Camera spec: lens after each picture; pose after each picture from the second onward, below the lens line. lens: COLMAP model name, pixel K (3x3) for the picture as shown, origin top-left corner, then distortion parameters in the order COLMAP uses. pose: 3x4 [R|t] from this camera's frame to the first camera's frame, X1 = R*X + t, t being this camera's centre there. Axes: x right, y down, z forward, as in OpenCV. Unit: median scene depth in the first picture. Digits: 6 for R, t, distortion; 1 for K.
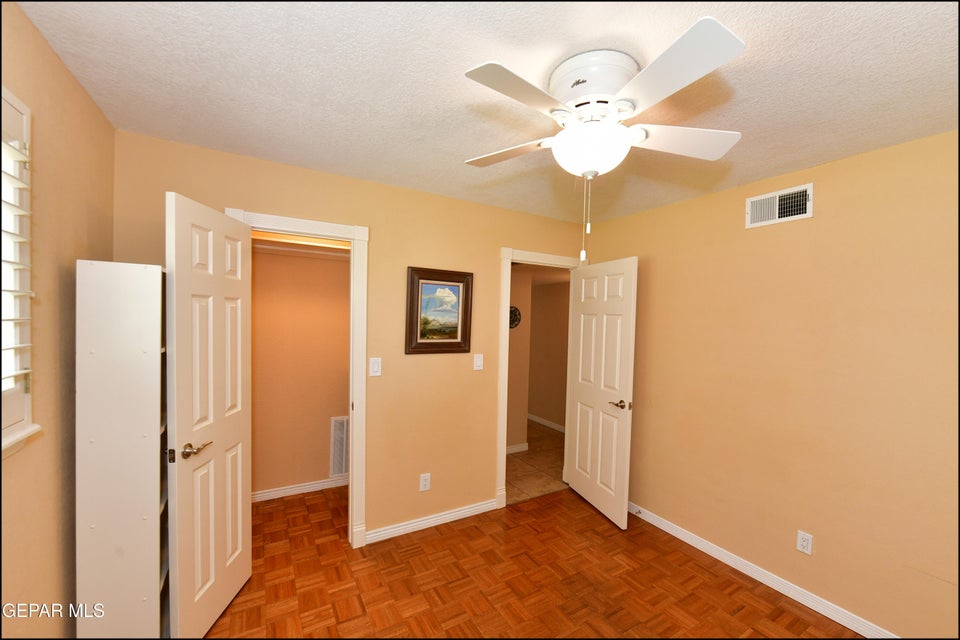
lens RADIAL K [[381.1, 0, 485.9], [0, 381.1, 325.1], [0, 0, 1]] dist [-0.009649, -0.000202]
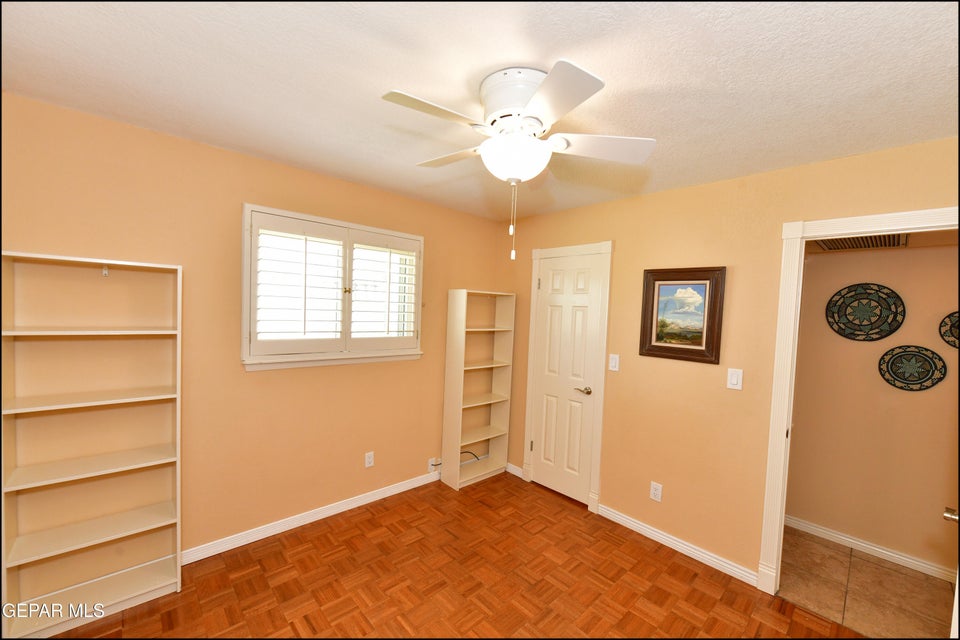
lens RADIAL K [[381.1, 0, 490.2], [0, 381.1, 323.3], [0, 0, 1]] dist [-0.009649, -0.000202]
pose [[0.214184, 0.019040, -0.976608, 0.671092], [-0.054069, 0.998508, 0.007608, 0.004634], [0.975296, 0.051175, 0.214894, 0.361097]]
